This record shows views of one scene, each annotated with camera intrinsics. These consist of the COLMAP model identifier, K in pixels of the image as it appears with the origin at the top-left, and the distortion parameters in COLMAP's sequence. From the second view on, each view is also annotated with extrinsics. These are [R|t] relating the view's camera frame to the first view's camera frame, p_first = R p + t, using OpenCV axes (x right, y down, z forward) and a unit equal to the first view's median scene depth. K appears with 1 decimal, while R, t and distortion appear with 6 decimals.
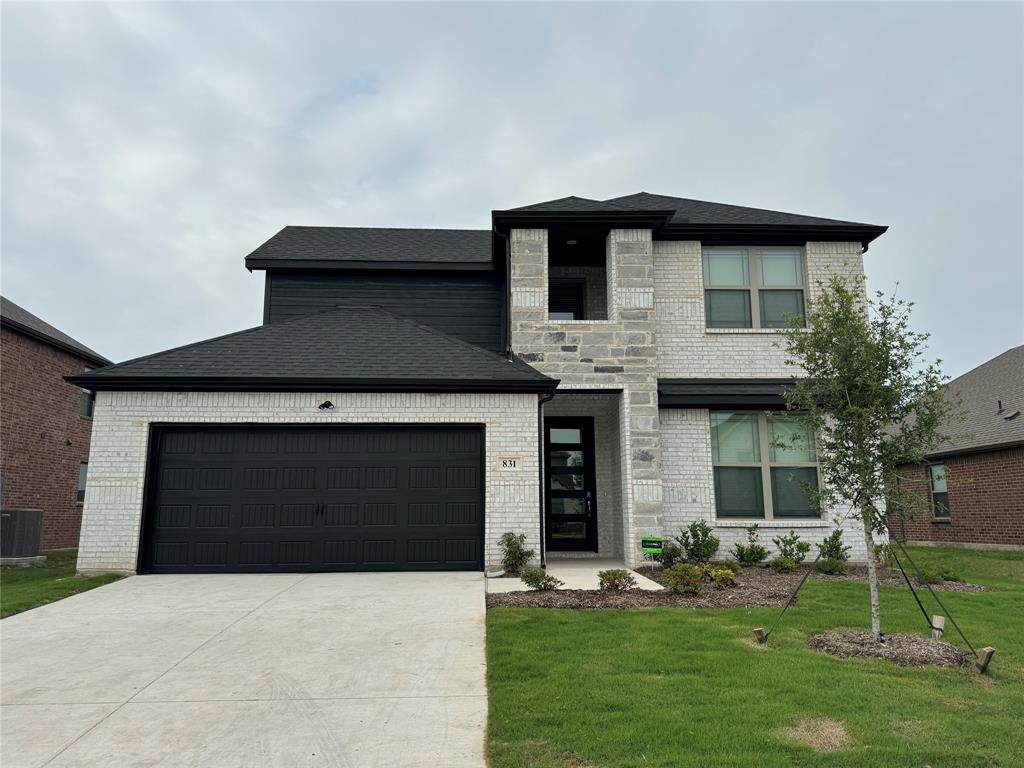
lens RADIAL K [[722.5, 0, 505.2], [0, 722.5, 386.5], [0, 0, 1]] dist [0.022143, -0.009595]
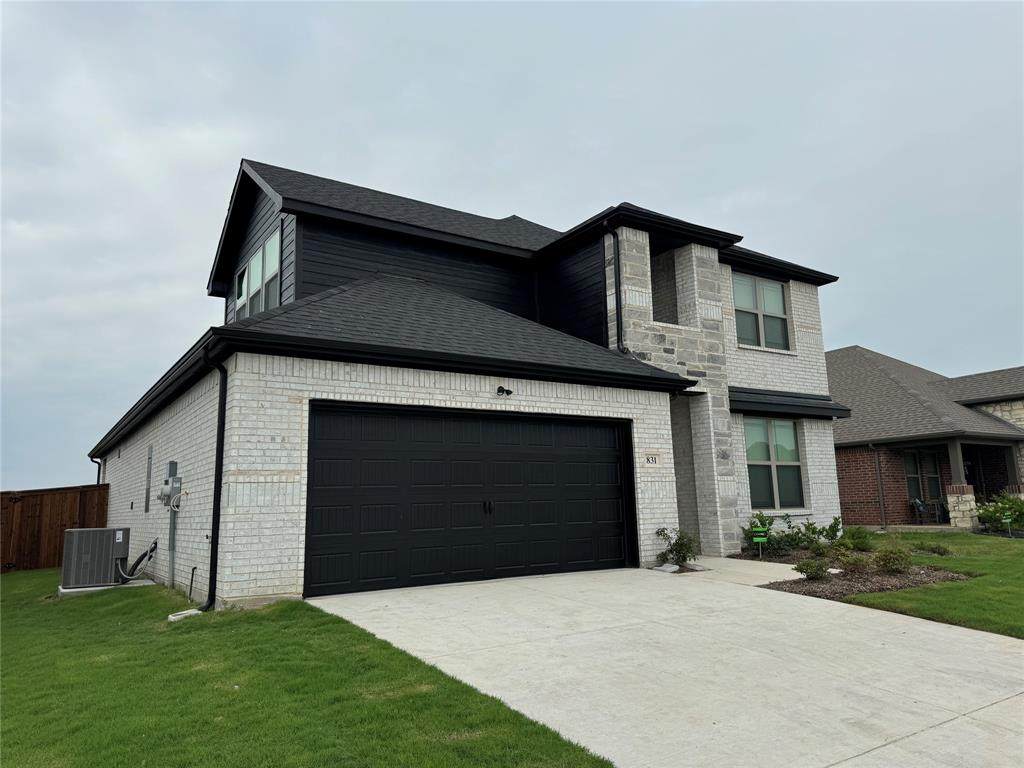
lens RADIAL K [[722.5, 0, 514.6], [0, 722.5, 380.9], [0, 0, 1]] dist [0.022143, -0.009595]
pose [[0.853164, 0.071531, 0.516715, -0.646357], [-0.073178, 0.997170, -0.017217, 0.025886], [-0.516484, -0.023123, 0.855985, 0.218147]]
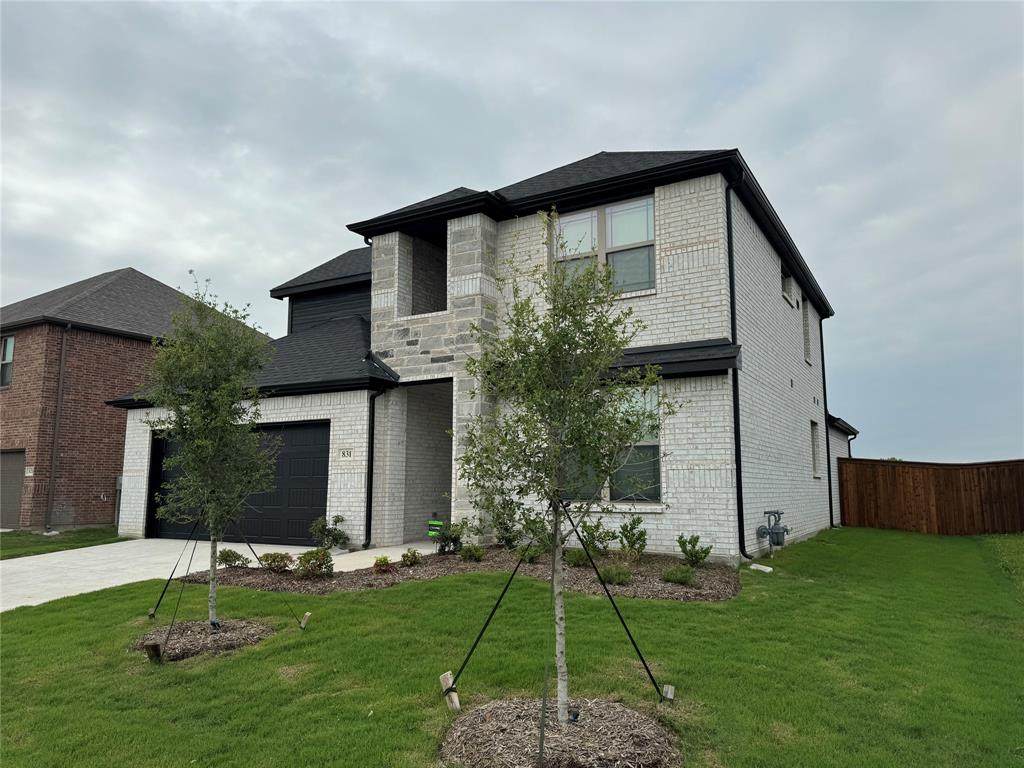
lens RADIAL K [[722.5, 0, 515.3], [0, 722.5, 384.9], [0, 0, 1]] dist [0.022143, -0.009595]
pose [[0.853034, -0.072076, -0.516853, 0.767813], [0.098261, 0.994885, 0.023436, -0.000860], [0.512520, -0.070778, 0.855753, 0.166170]]
